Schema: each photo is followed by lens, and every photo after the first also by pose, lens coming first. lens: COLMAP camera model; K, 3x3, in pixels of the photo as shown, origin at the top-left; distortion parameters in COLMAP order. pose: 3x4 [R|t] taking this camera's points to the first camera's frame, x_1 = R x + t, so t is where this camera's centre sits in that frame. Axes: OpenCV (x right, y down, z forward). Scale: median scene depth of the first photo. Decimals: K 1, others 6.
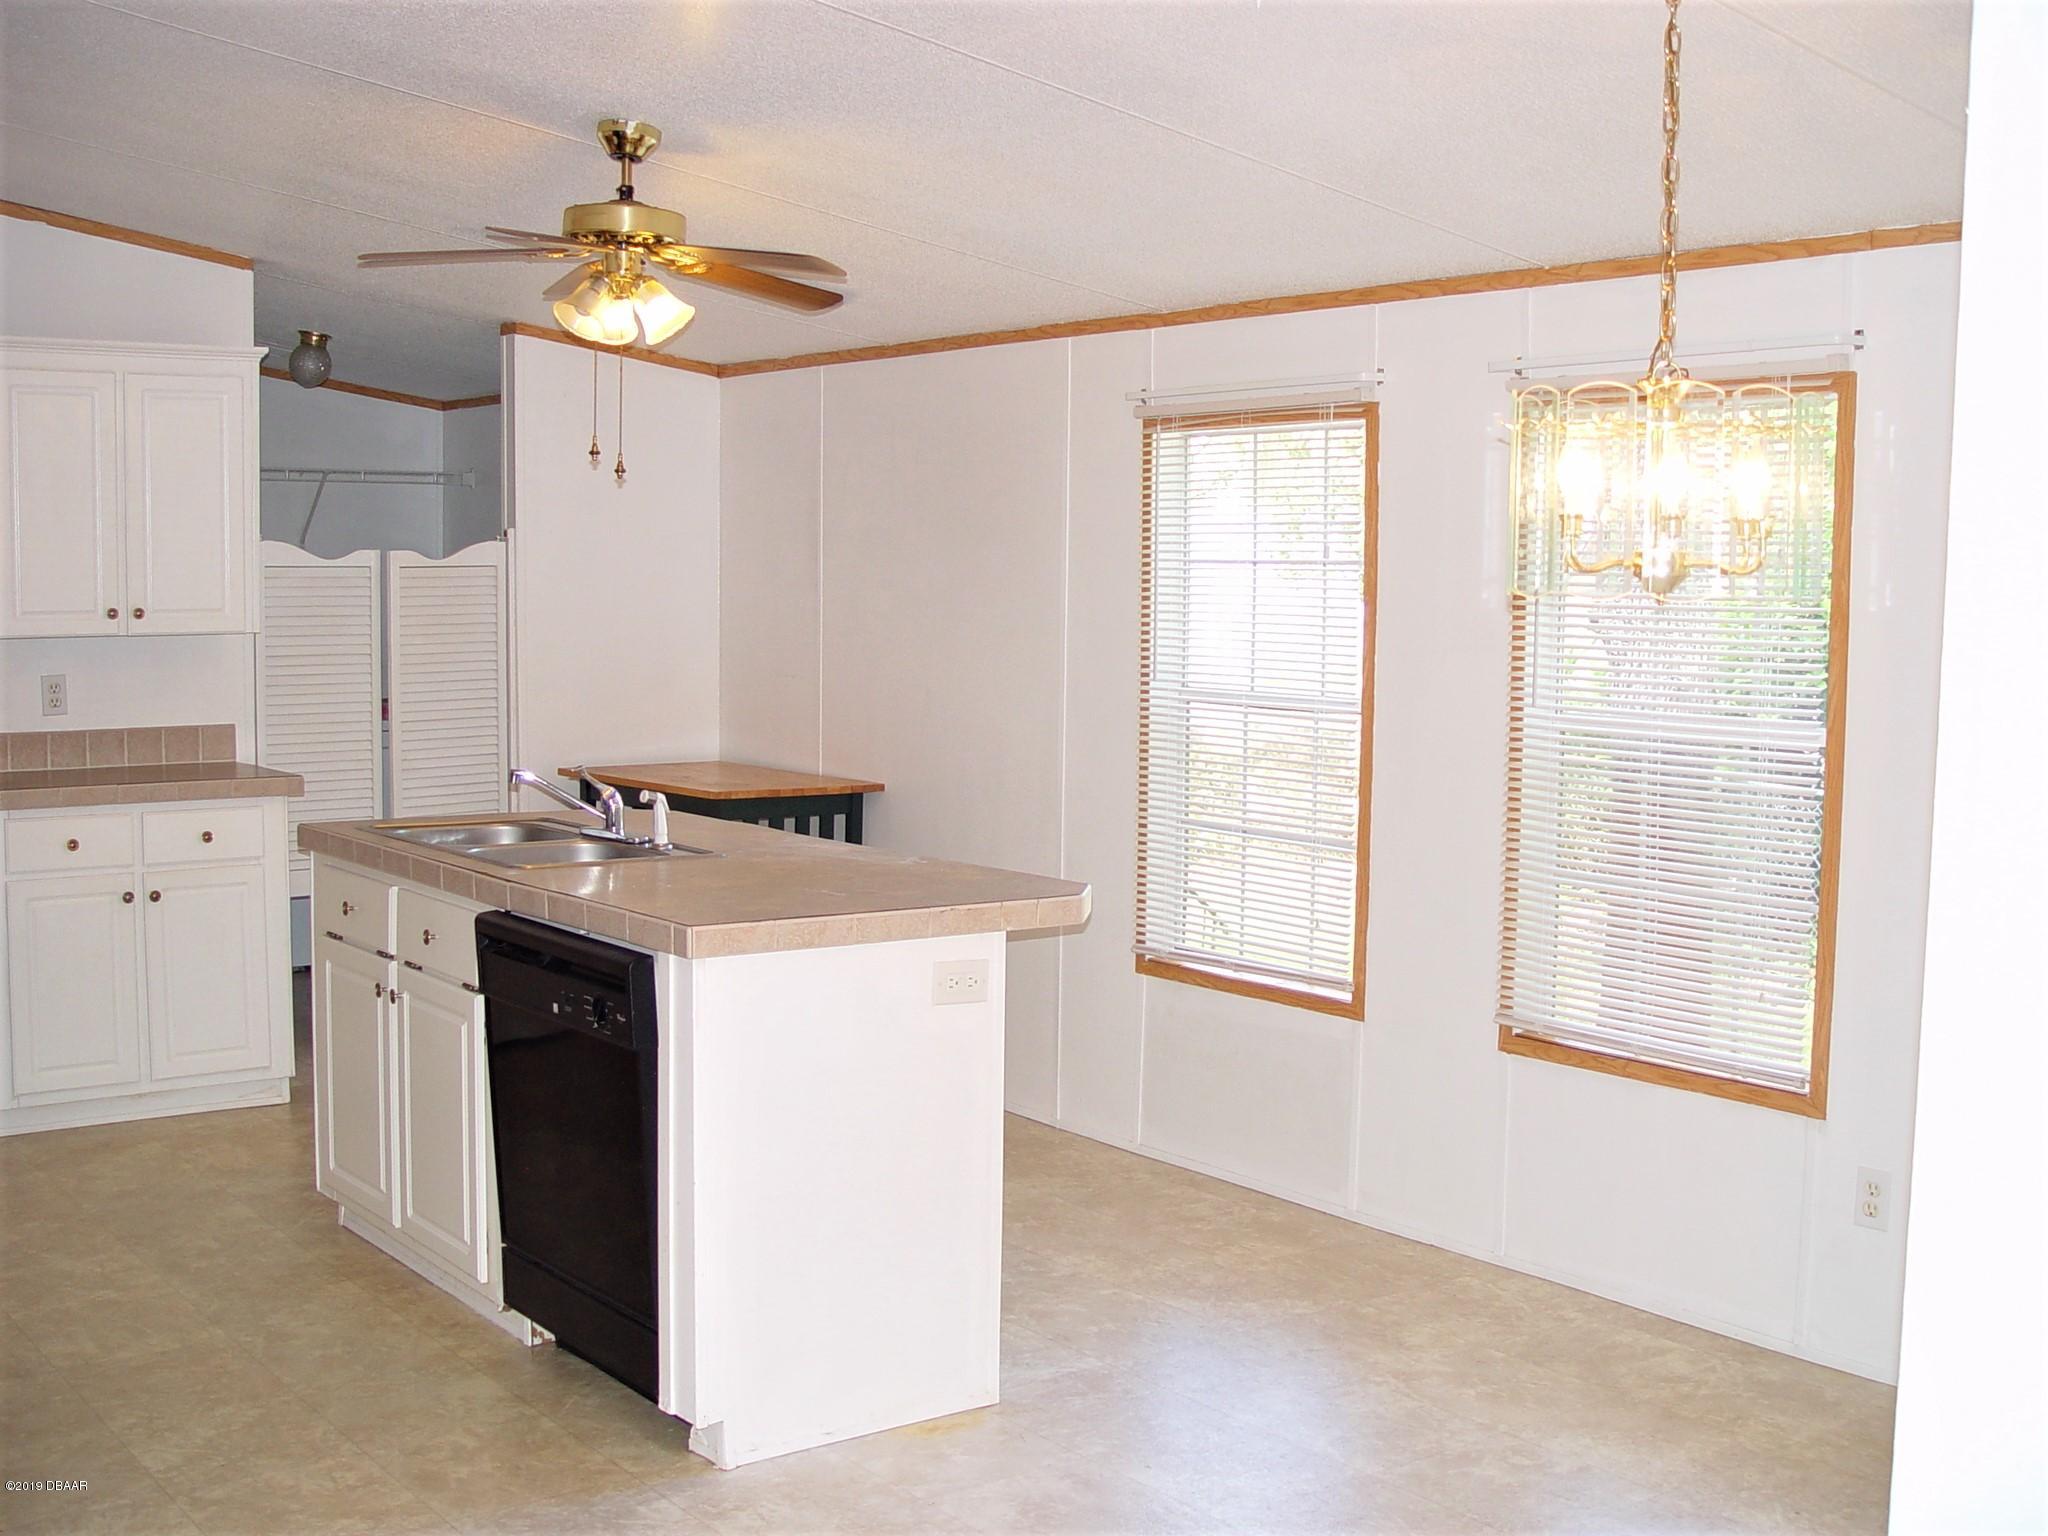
lens RADIAL K [[2312.9, 0, 1024.0], [0, 2312.9, 768.0], [0, 0, 1]] dist [-0.213395, 0.318274]
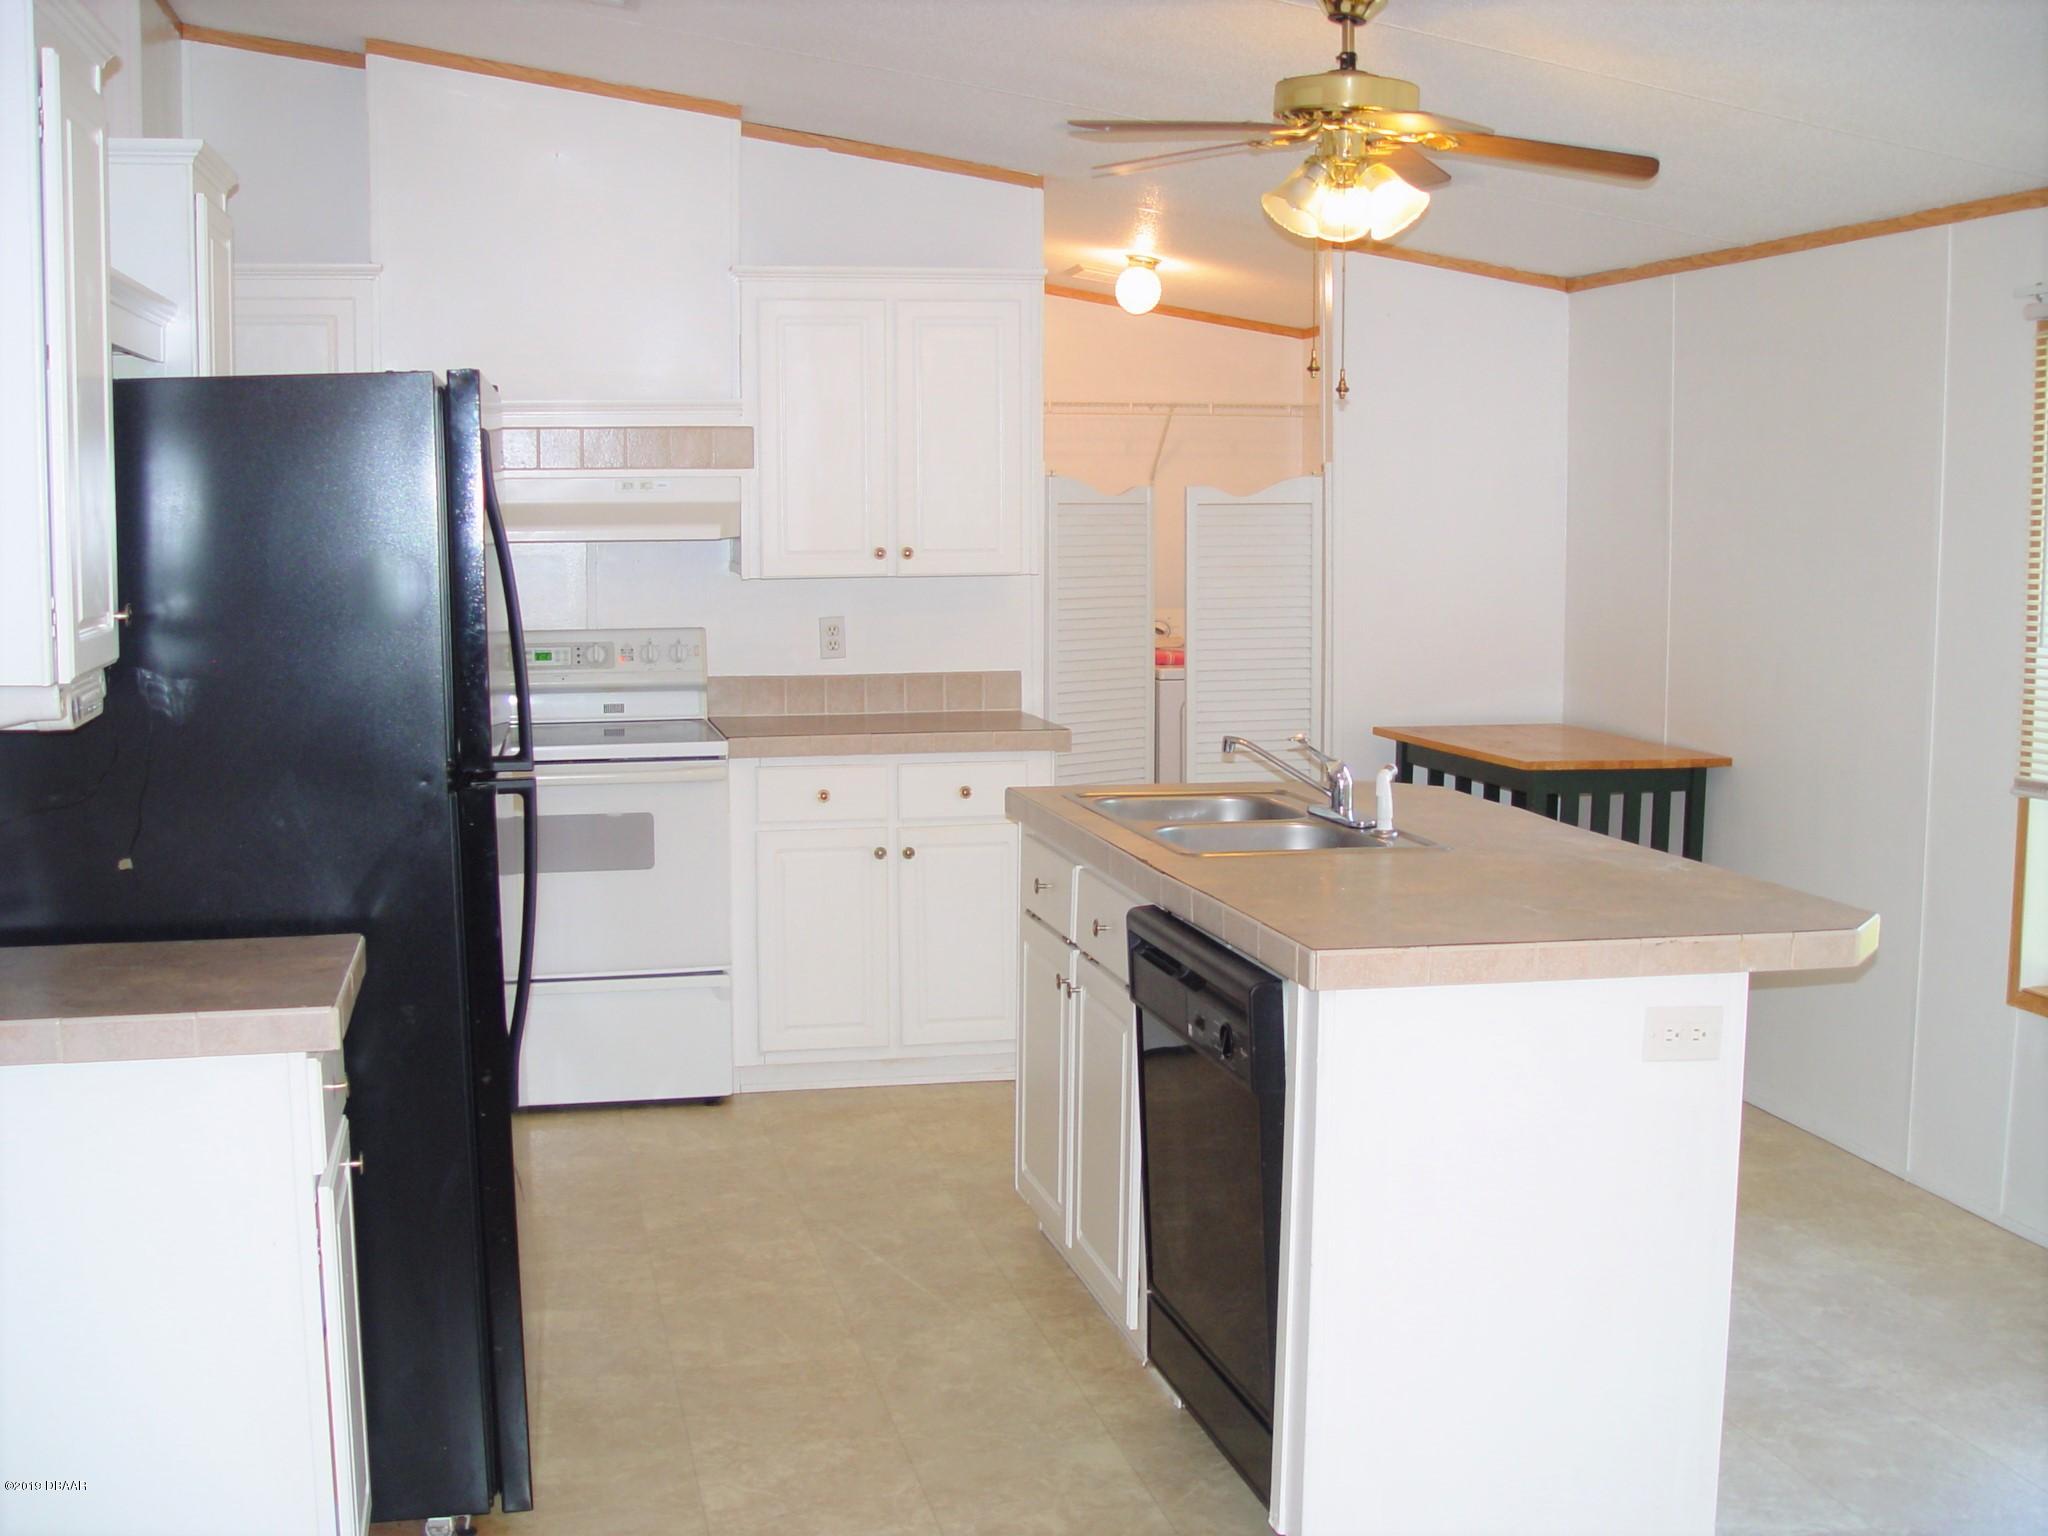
lens RADIAL K [[2312.9, 0, 1024.0], [0, 2312.9, 768.0], [0, 0, 1]] dist [-0.213395, 0.318274]
pose [[0.910695, 0.037284, -0.411393, 0.068189], [-0.026670, 0.999147, 0.031512, -0.012960], [0.412217, -0.017726, 0.910913, 0.169787]]
